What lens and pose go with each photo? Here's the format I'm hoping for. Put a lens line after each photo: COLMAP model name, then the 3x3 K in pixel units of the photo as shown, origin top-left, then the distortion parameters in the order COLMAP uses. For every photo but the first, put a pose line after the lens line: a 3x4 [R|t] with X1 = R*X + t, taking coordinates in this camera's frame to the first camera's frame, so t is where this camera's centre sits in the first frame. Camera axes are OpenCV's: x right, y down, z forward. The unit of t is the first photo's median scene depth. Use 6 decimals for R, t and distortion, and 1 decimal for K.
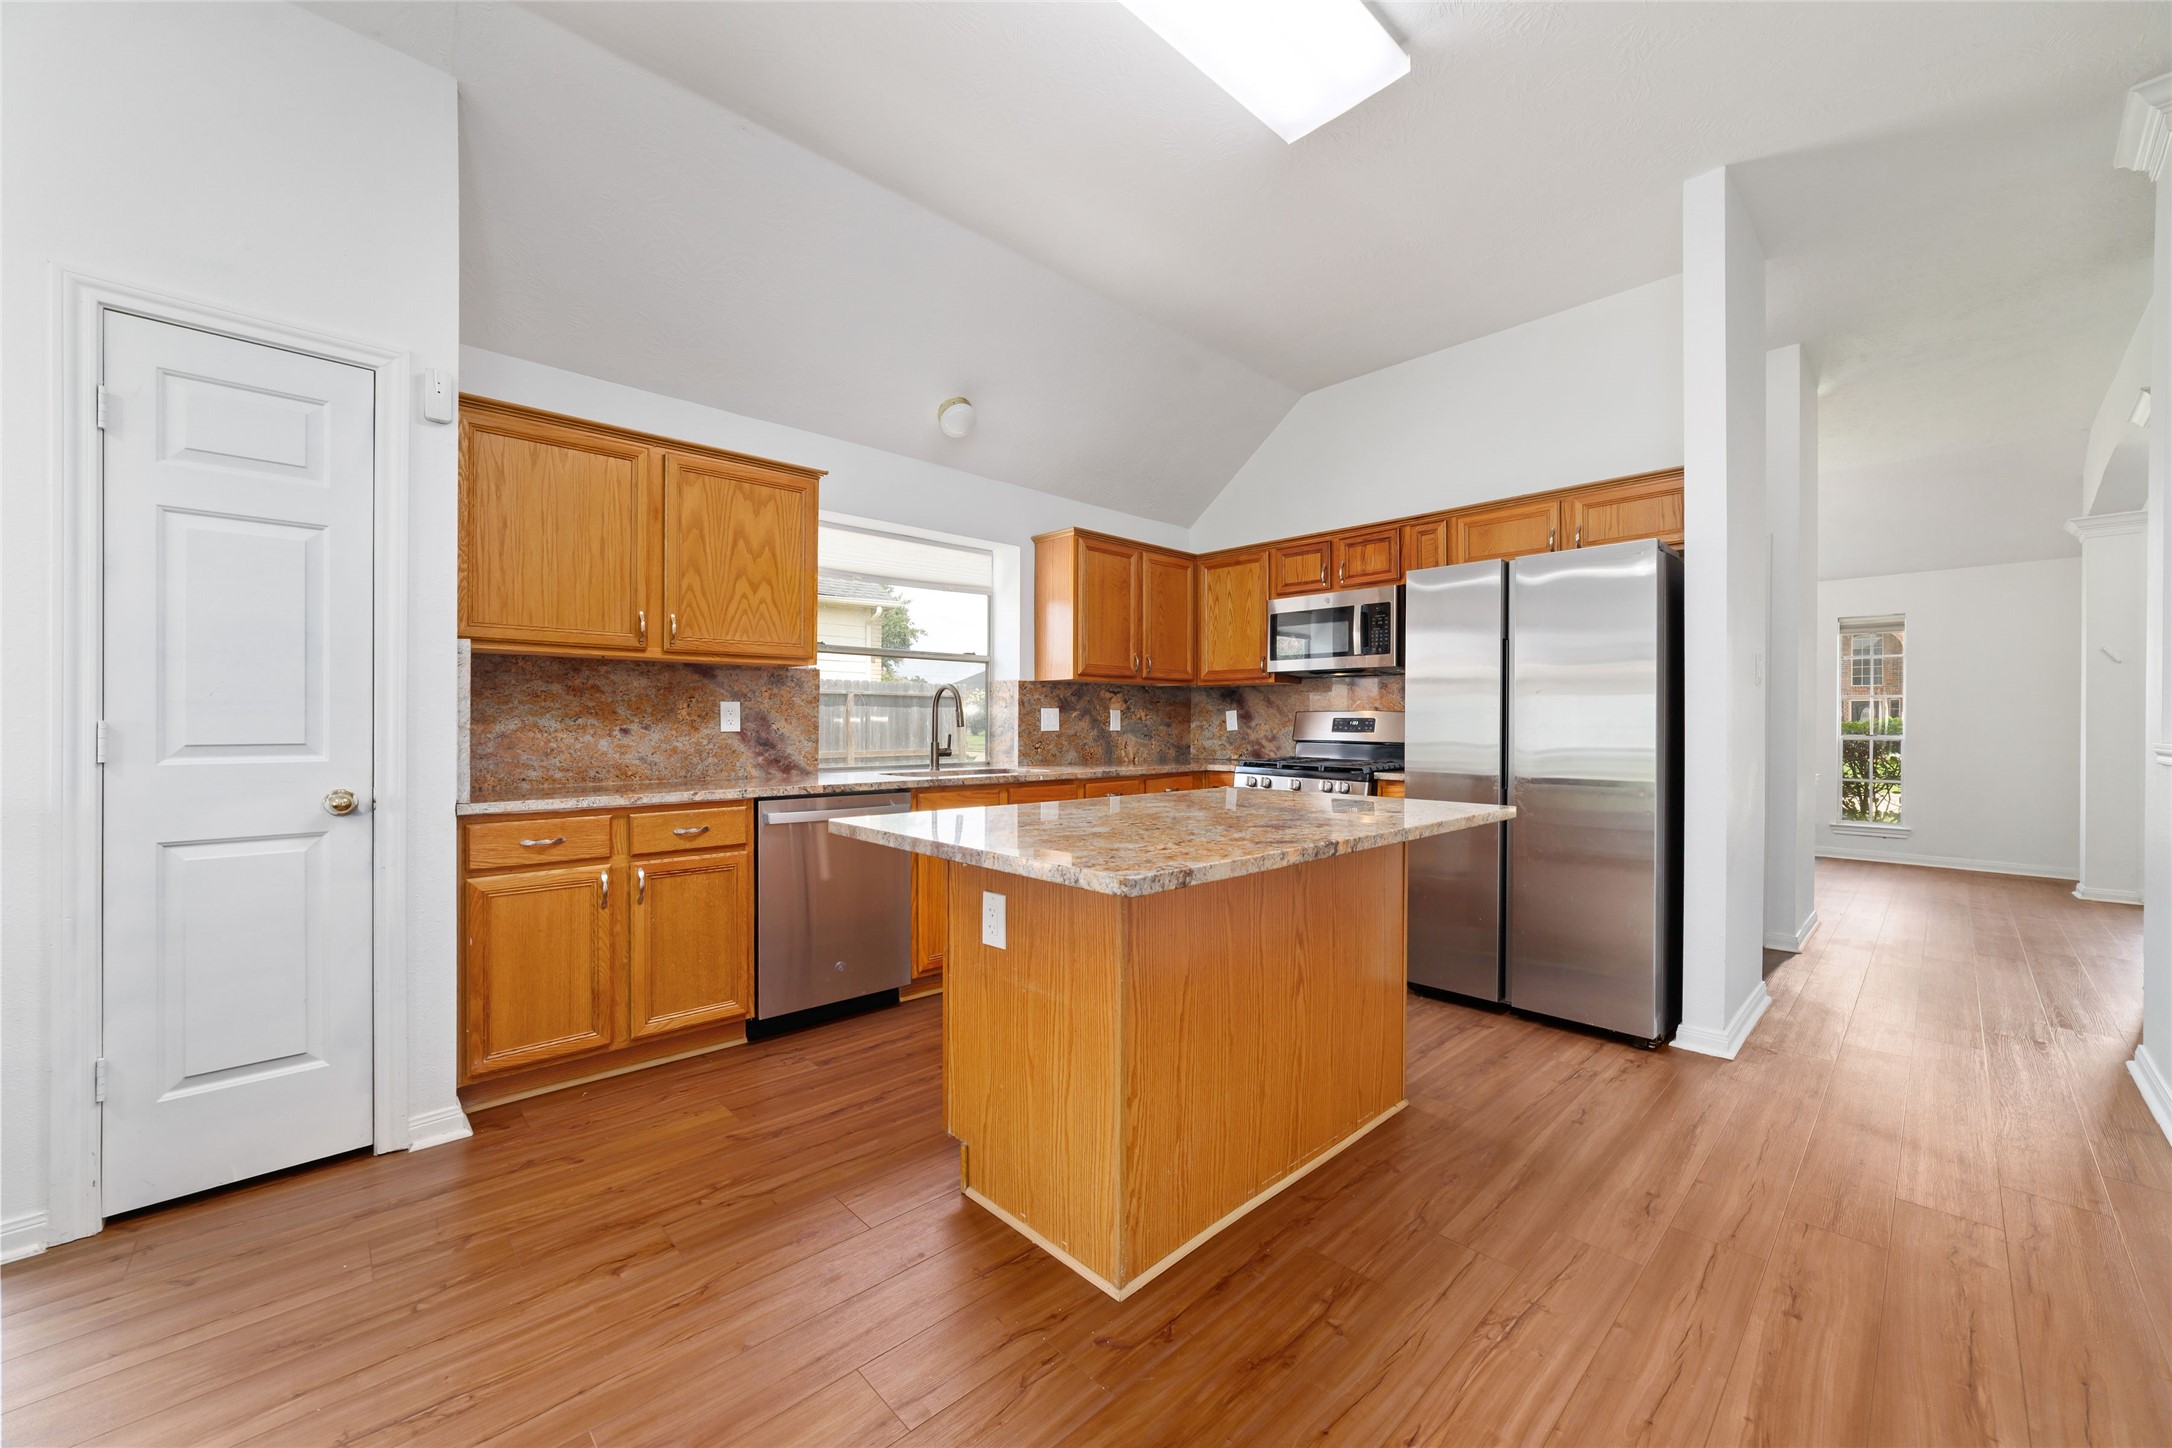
lens RADIAL K [[834.4, 0, 1097.4], [0, 834.4, 723.5], [0, 0, 1]] dist [-0.014175, 0.004286]
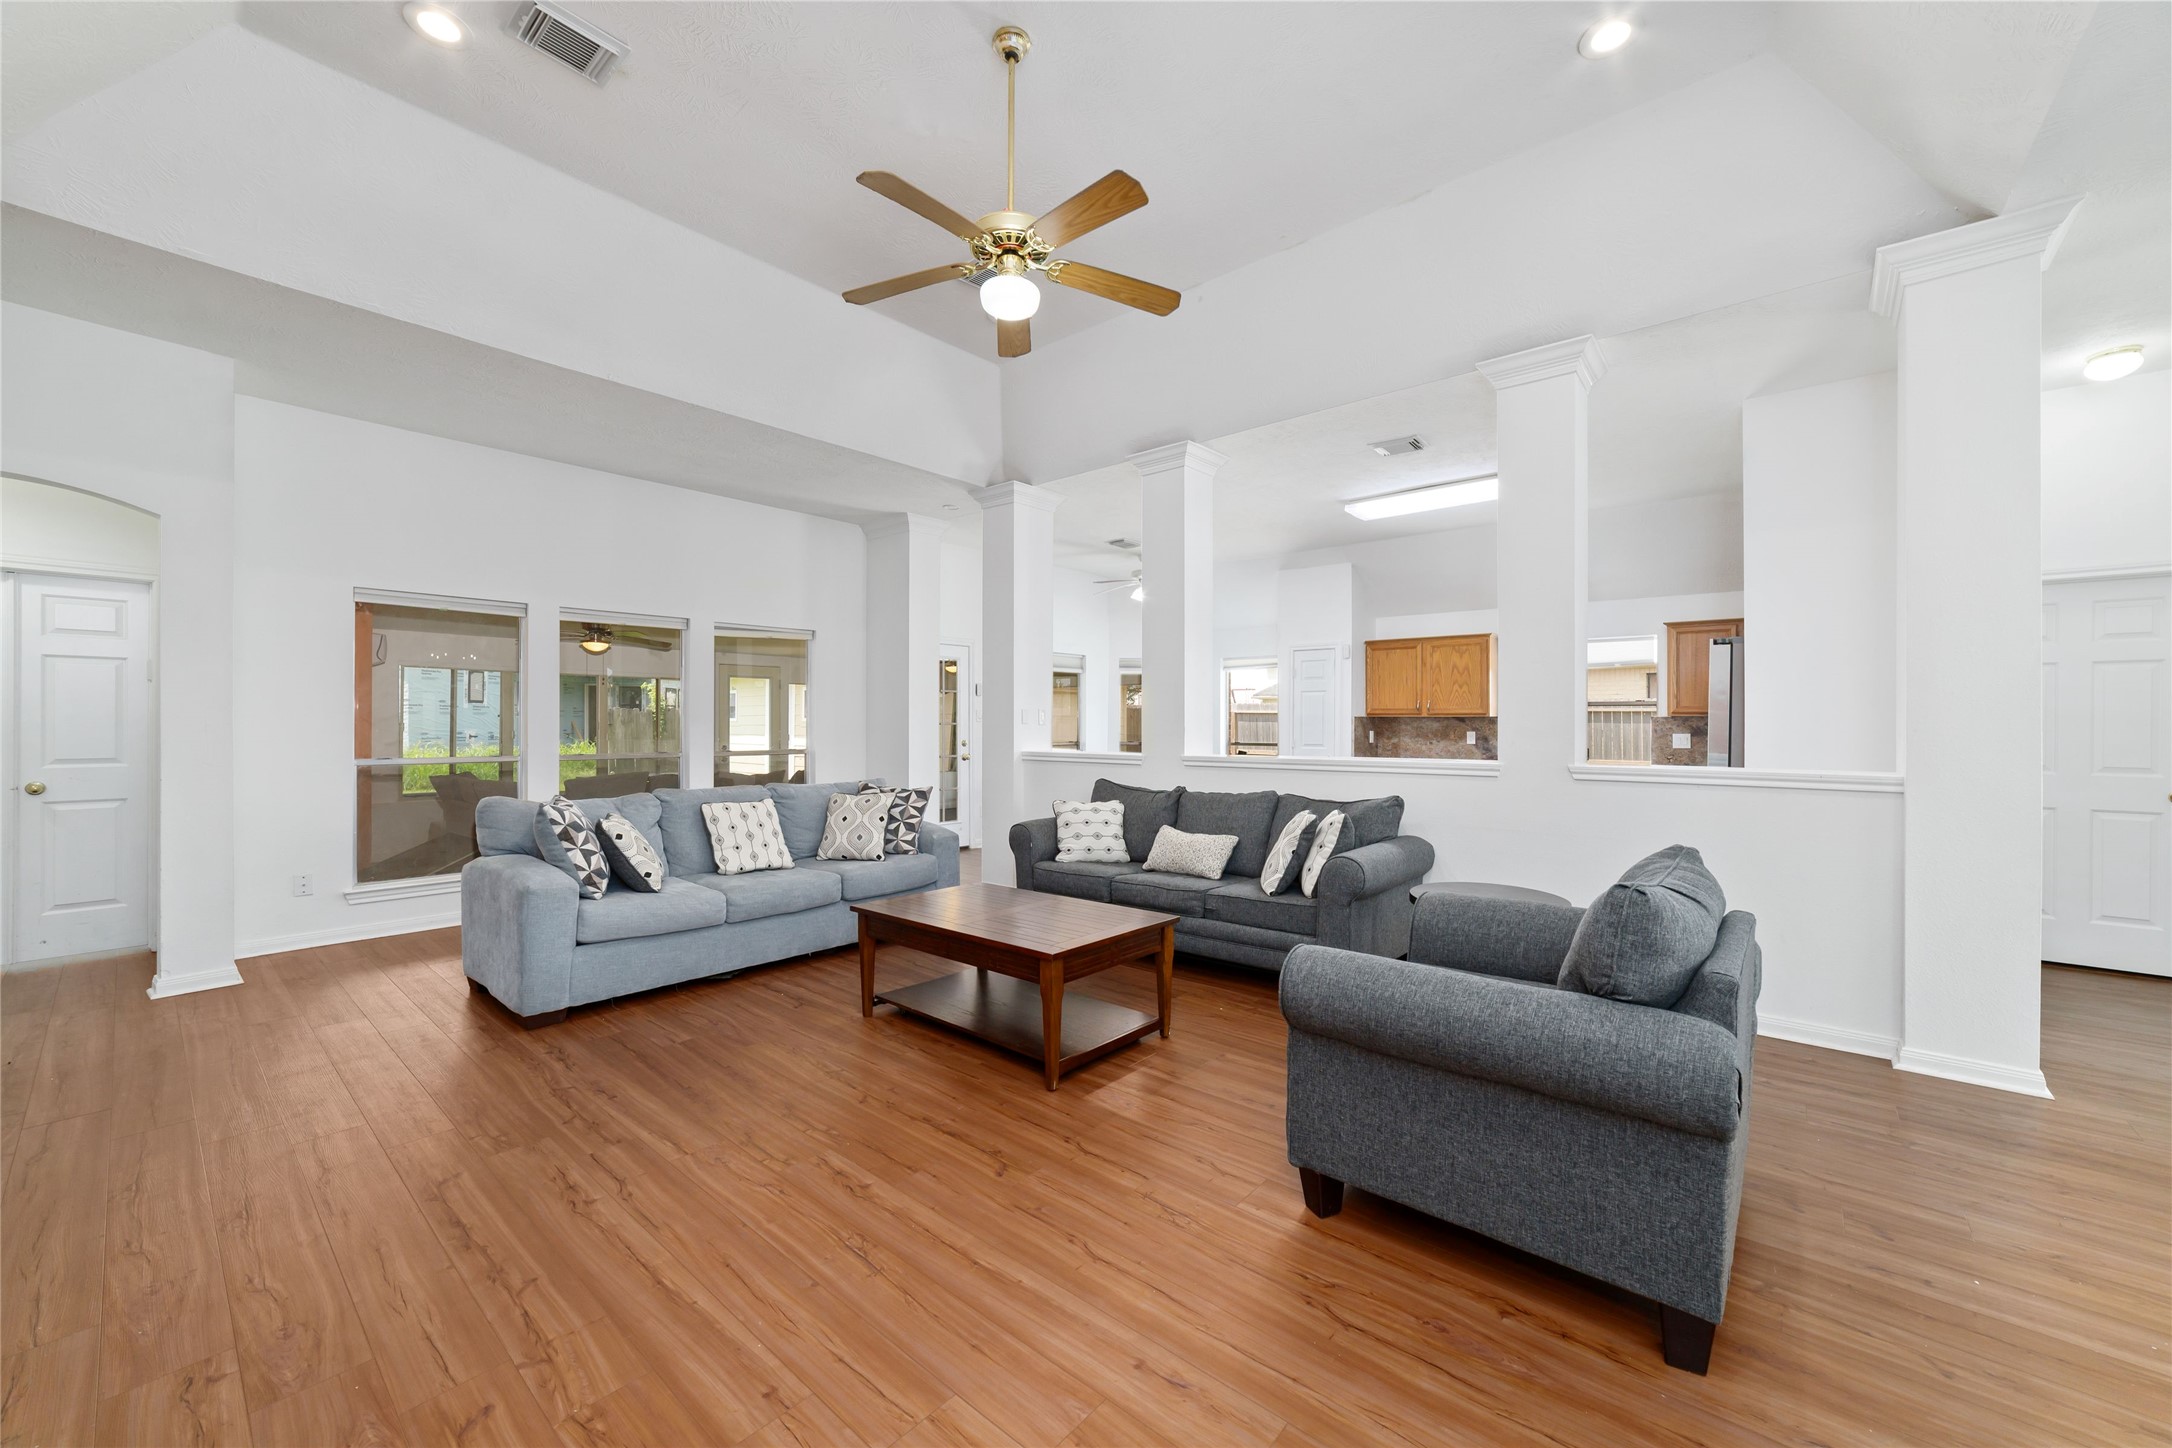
lens RADIAL K [[834.4, 0, 1078.8], [0, 834.4, 731.7], [0, 0, 1]] dist [-0.014175, 0.004286]
pose [[0.086408, 0.001935, -0.996258, 2.017581], [-0.003931, 0.999991, 0.001601, -0.027509], [0.996252, 0.003778, 0.086415, -0.375593]]
